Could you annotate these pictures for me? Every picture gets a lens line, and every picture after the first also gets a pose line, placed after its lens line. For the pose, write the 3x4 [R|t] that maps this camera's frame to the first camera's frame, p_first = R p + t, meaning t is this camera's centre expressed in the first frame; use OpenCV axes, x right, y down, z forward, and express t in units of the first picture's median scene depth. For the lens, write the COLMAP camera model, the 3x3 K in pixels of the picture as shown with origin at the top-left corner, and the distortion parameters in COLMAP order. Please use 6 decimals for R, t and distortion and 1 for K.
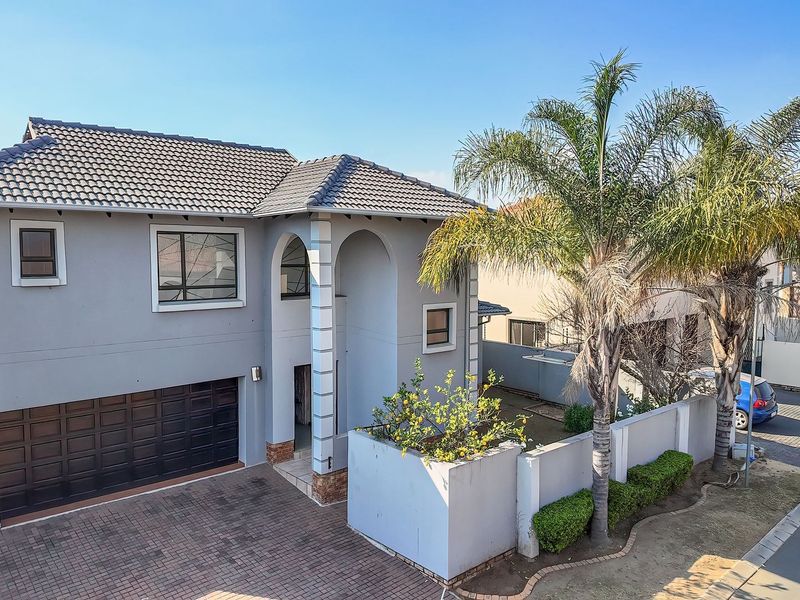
lens RADIAL K [[600.8, 0, 399.1], [0, 600.8, 298.2], [0, 0, 1]] dist [0.057761, -0.045768]
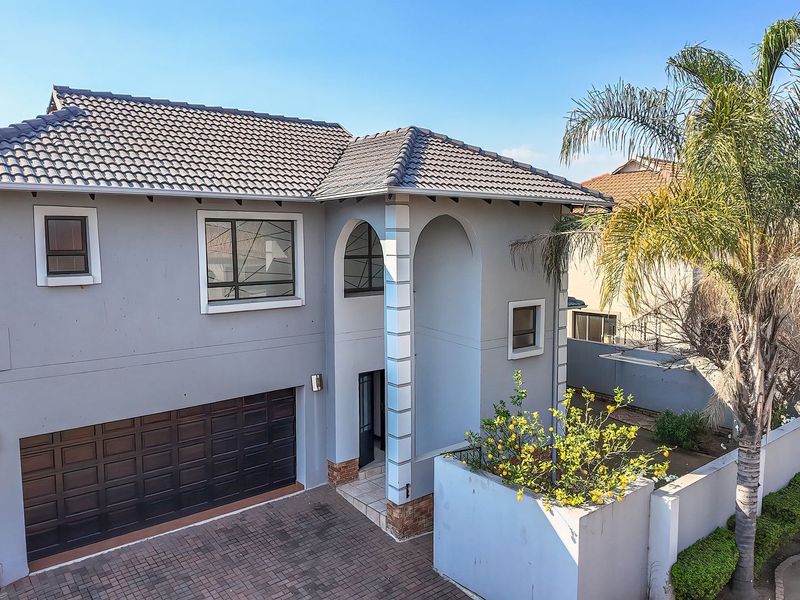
lens RADIAL K [[600.8, 0, 401.1], [0, 600.8, 297.8], [0, 0, 1]] dist [0.057761, -0.045768]
pose [[0.999515, -0.002433, -0.031050, -0.099355], [0.003253, 0.999647, 0.026377, -0.021072], [0.030975, -0.026465, 0.999170, 0.162750]]
